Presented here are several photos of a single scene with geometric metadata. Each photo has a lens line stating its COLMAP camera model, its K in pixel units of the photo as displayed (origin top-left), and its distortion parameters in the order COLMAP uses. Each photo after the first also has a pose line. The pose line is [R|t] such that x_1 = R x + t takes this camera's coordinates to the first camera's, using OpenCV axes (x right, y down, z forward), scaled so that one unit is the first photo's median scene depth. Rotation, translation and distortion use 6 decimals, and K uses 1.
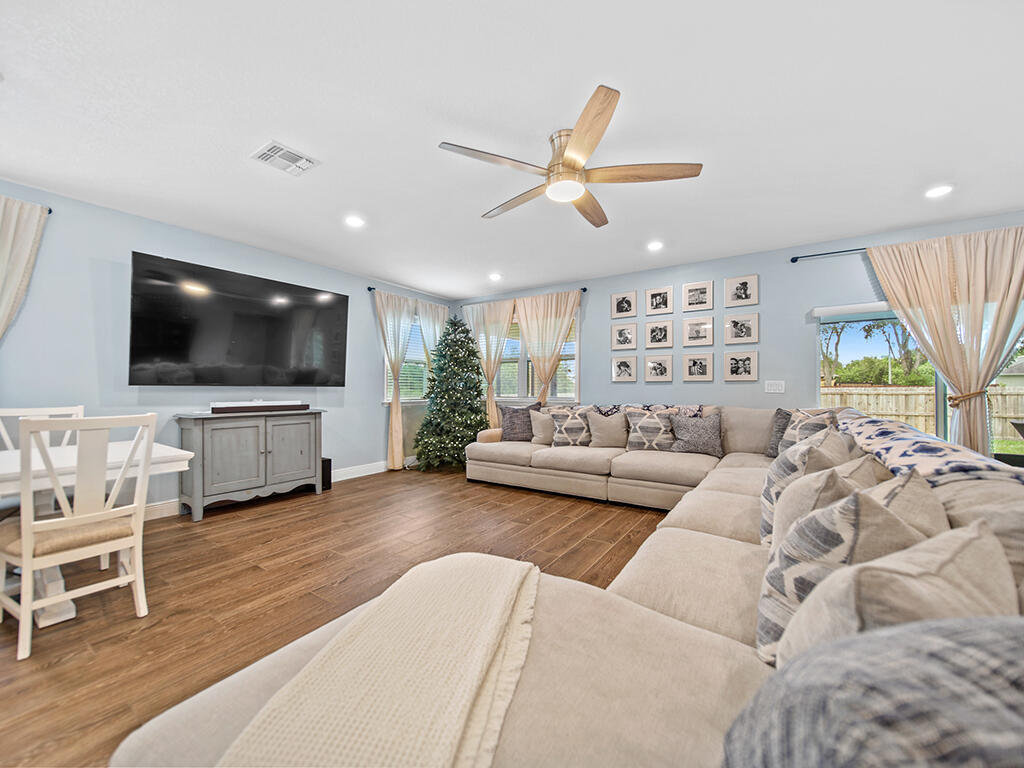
lens RADIAL K [[403.4, 0, 511.9], [0, 403.4, 385.9], [0, 0, 1]] dist [0.000888, -0.000367]
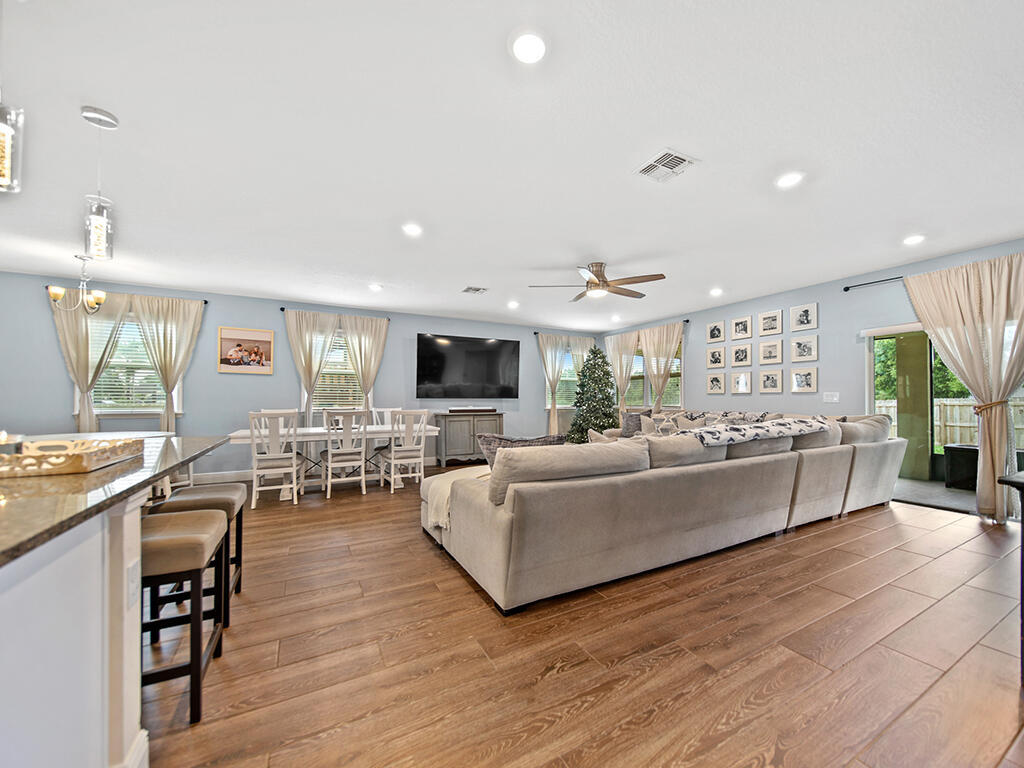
lens RADIAL K [[403.4, 0, 524.5], [0, 403.4, 393.4], [0, 0, 1]] dist [0.000888, -0.000367]
pose [[0.886884, -0.009547, -0.461894, 0.356846], [0.005993, 0.999940, -0.009160, -0.003184], [0.461954, 0.005356, 0.886888, -0.415520]]
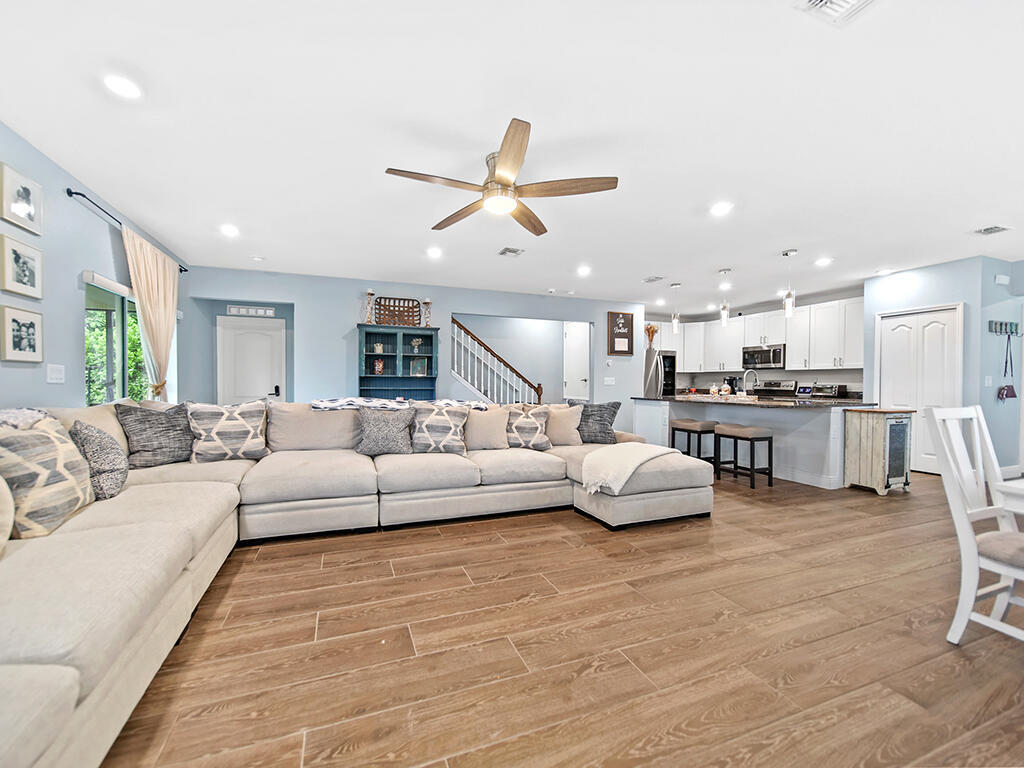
lens RADIAL K [[403.4, 0, 489.2], [0, 403.4, 387.0], [0, 0, 1]] dist [0.000888, -0.000367]
pose [[-0.809457, -0.010835, 0.587079, -0.264750], [-0.010706, 0.999936, 0.003693, 0.012122], [-0.587081, -0.003296, -0.809521, 0.996459]]
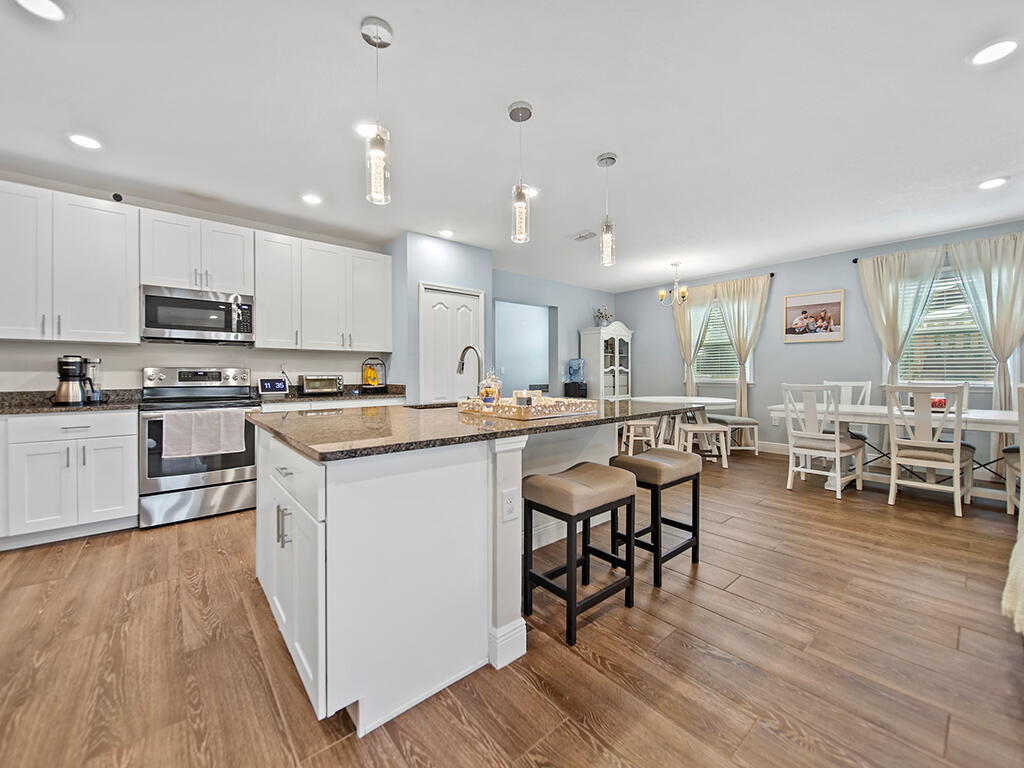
lens RADIAL K [[403.4, 0, 515.9], [0, 403.4, 375.2], [0, 0, 1]] dist [0.000888, -0.000367]
pose [[-0.273053, 0.004910, -0.961986, 0.349873], [0.012639, 0.999919, 0.001516, 0.000889], [0.961916, -0.011744, -0.273093, -0.201454]]
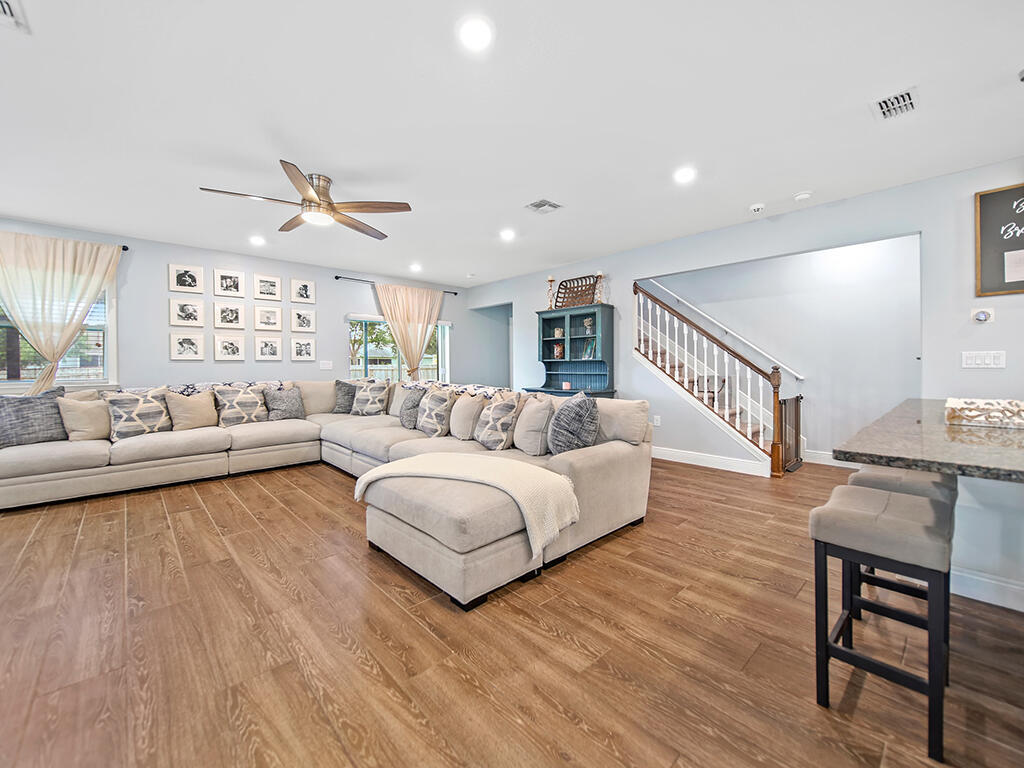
lens RADIAL K [[421.1, 0, 517.3], [0, 421.1, 369.7], [0, 0, 1]] dist [-0.002171, -0.000704]
pose [[0.223208, -0.011177, 0.974707, -0.556294], [-0.000845, 0.999932, 0.011660, 0.000034], [-0.974770, -0.003426, 0.223183, 0.024922]]
